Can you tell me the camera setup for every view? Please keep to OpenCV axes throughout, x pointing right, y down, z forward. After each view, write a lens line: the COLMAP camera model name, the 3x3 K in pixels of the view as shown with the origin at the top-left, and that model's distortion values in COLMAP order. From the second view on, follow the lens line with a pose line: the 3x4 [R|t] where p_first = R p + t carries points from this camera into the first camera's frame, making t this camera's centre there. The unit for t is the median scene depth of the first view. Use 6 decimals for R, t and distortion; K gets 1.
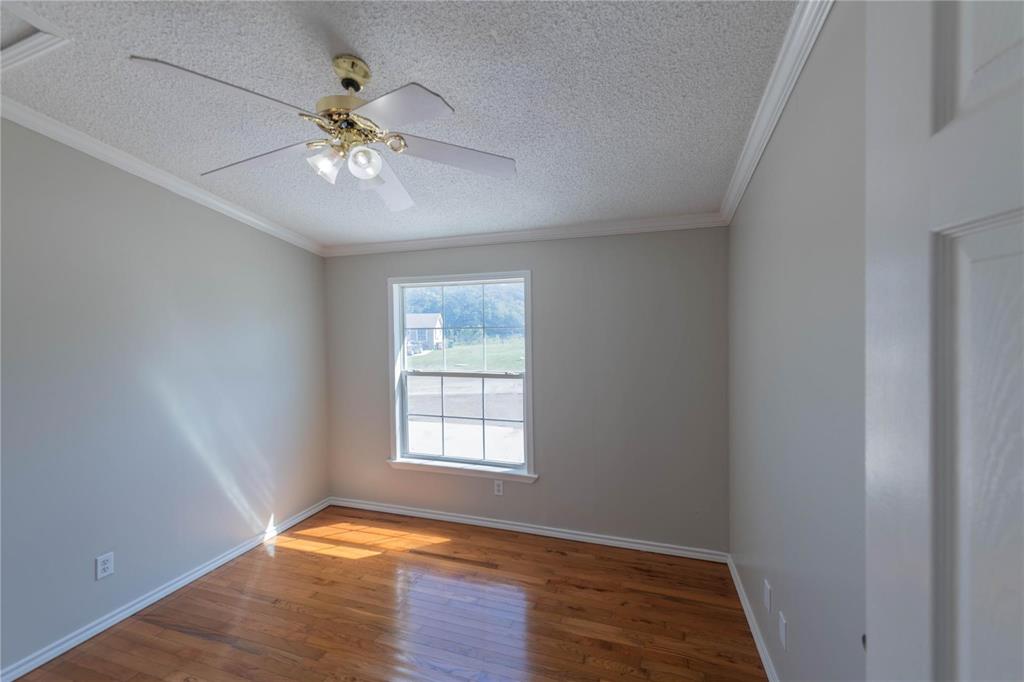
lens RADIAL K [[398.4, 0, 512.0], [0, 398.4, 341.0], [0, 0, 1]] dist [0.002801, 0.000033]
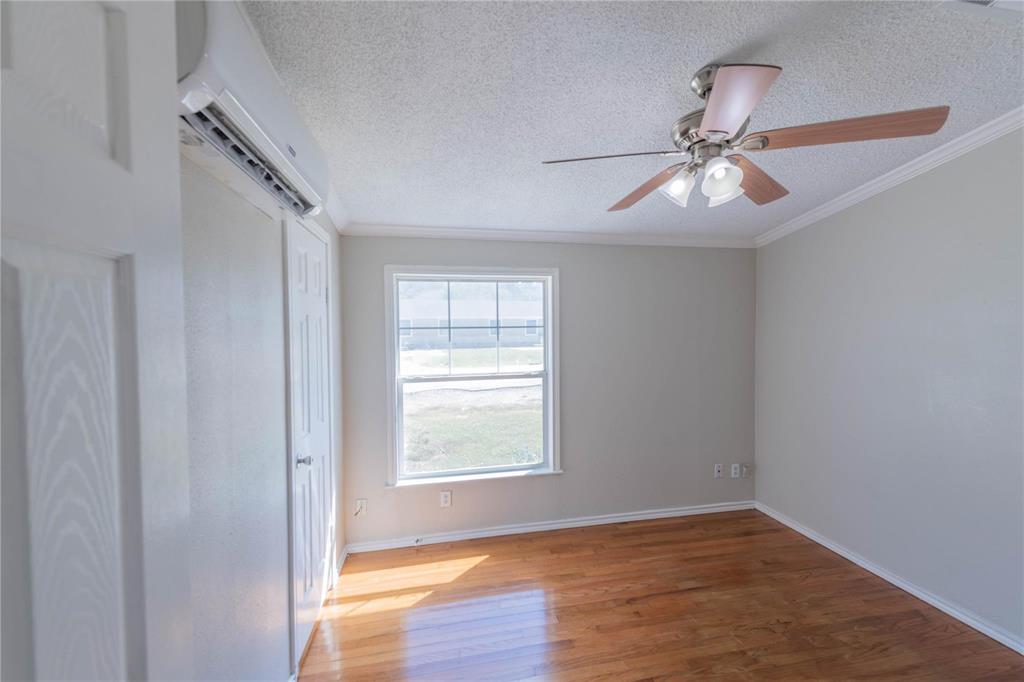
lens RADIAL K [[398.4, 0, 512.0], [0, 398.4, 341.0], [0, 0, 1]] dist [0.002801, 0.000033]
pose [[0.877940, -0.011268, 0.478639, -0.515667], [0.013667, 0.999905, -0.001529, 0.002104], [-0.478576, 0.007883, 0.878011, 0.153085]]
